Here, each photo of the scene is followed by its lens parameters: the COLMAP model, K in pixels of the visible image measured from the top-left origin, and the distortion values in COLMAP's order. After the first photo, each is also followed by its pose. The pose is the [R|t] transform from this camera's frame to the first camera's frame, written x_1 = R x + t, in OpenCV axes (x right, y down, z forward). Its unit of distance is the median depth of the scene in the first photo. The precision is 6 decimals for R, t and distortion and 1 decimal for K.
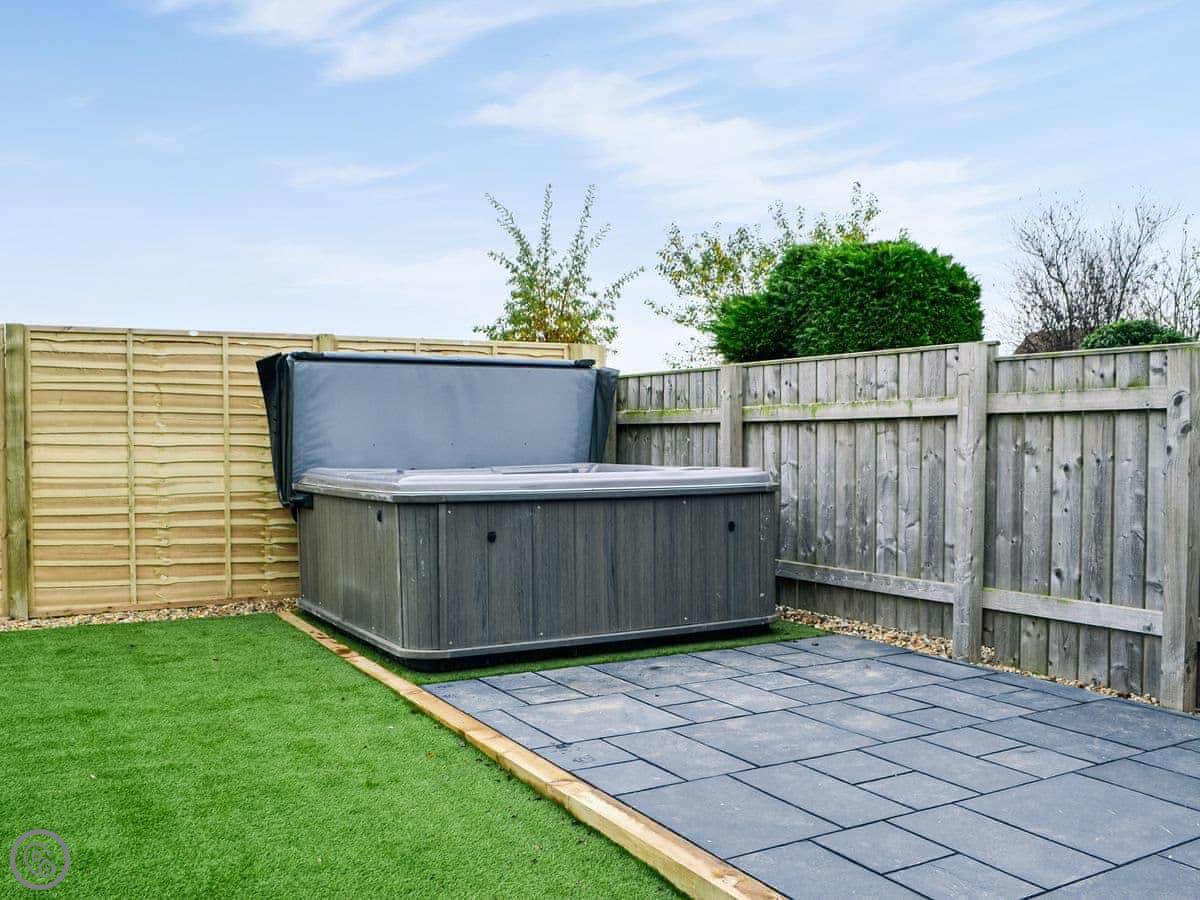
lens RADIAL K [[1111.7, 0, 602.6], [0, 1111.7, 449.3], [0, 0, 1]] dist [-0.050362, 0.000000]
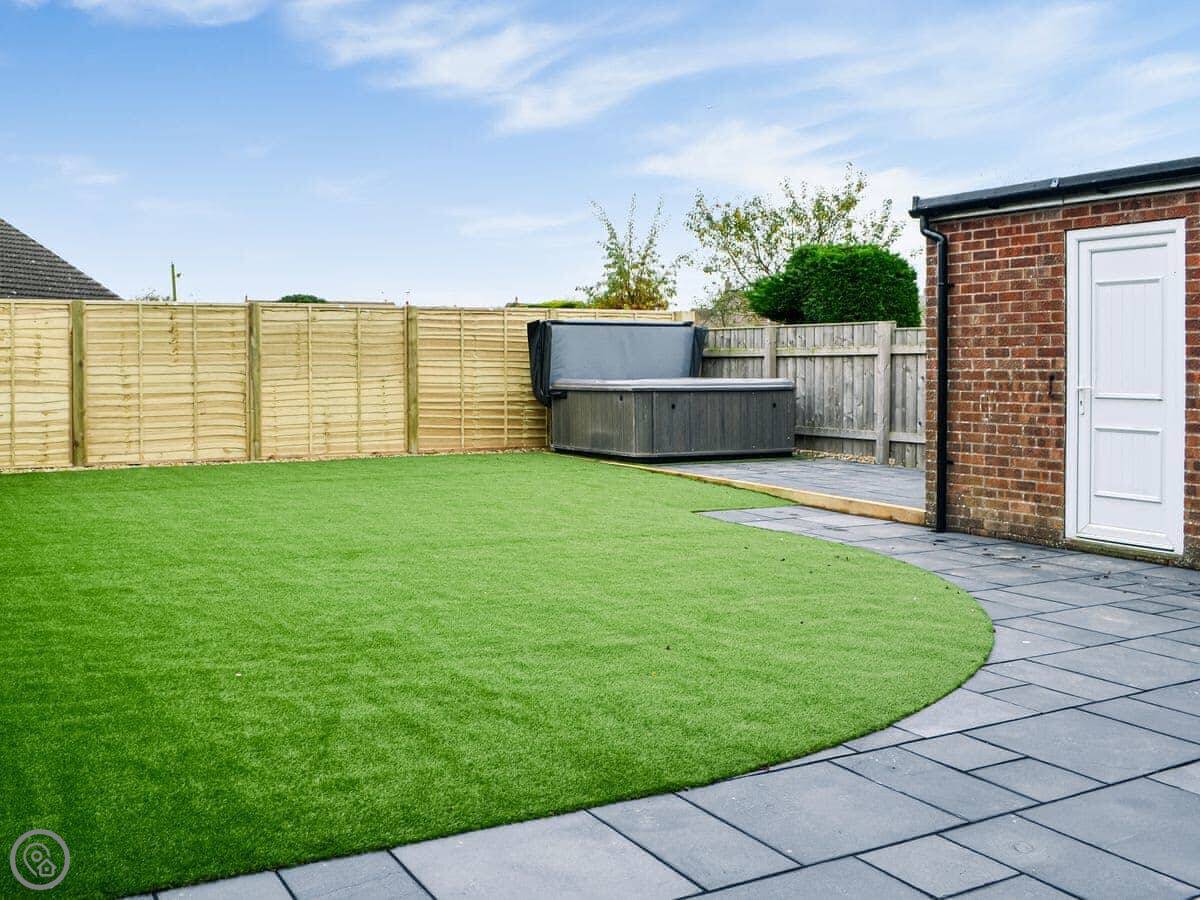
lens RADIAL K [[1185.4, 0, 544.0], [0, 1185.4, 356.4], [0, 0, 1]] dist [-0.015578, 0.000000]
pose [[0.999295, 0.003386, -0.037387, -0.204711], [-0.004020, 0.999849, -0.016880, 0.012768], [0.037324, 0.017018, 0.999158, -1.099072]]
